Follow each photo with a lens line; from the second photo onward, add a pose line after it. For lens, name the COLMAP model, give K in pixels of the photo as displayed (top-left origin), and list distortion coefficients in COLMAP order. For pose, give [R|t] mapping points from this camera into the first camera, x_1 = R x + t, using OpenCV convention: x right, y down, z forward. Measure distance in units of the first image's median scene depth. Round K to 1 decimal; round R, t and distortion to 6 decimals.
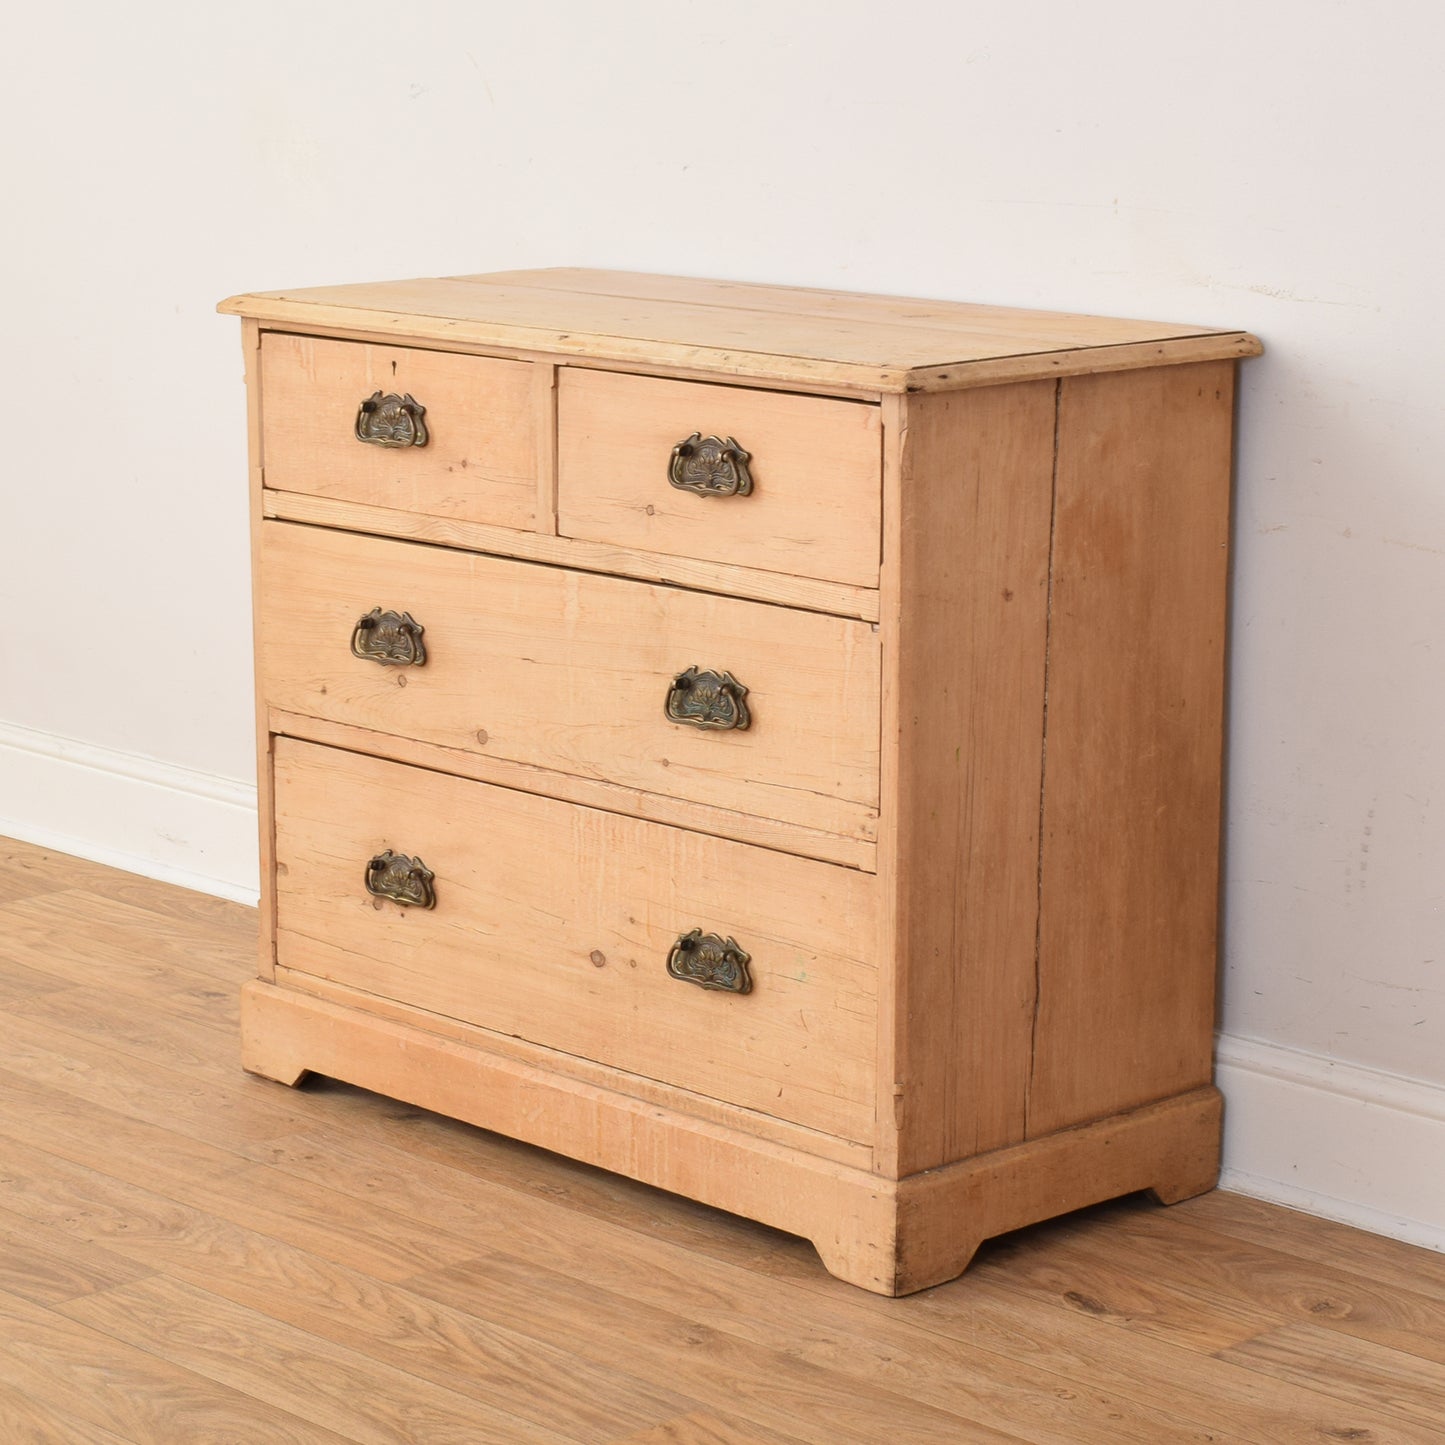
lens RADIAL K [[3932.9, 0, 768.8], [0, 3932.9, 774.5], [0, 0, 1]] dist [-0.030557, 0.165221]
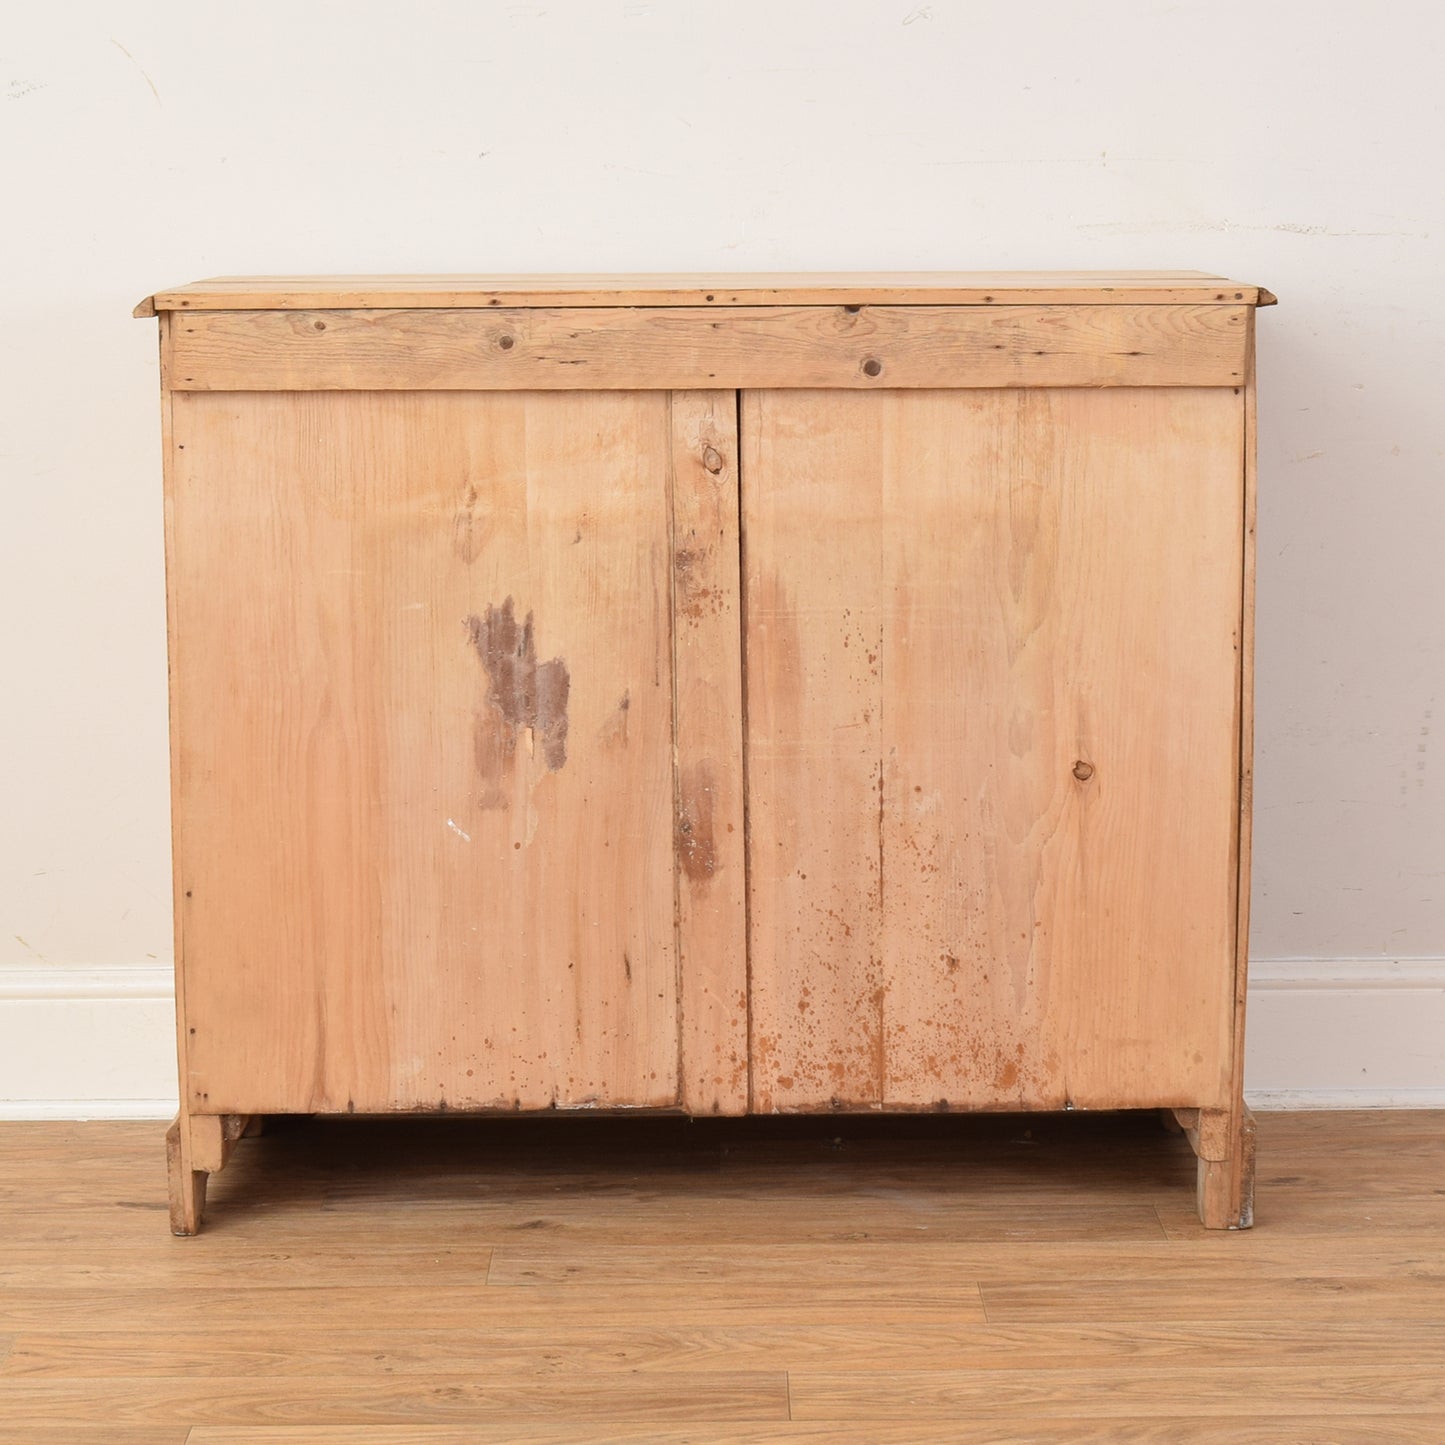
lens RADIAL K [[4248.1, 0, 724.9], [0, 4248.1, 748.8], [0, 0, 1]] dist [-0.027528, -0.070174]
pose [[0.697558, -0.110349, 0.707980, -0.793204], [0.162169, 0.986745, -0.005984, -0.004670], [-0.697935, 0.118986, 0.706207, 0.327367]]
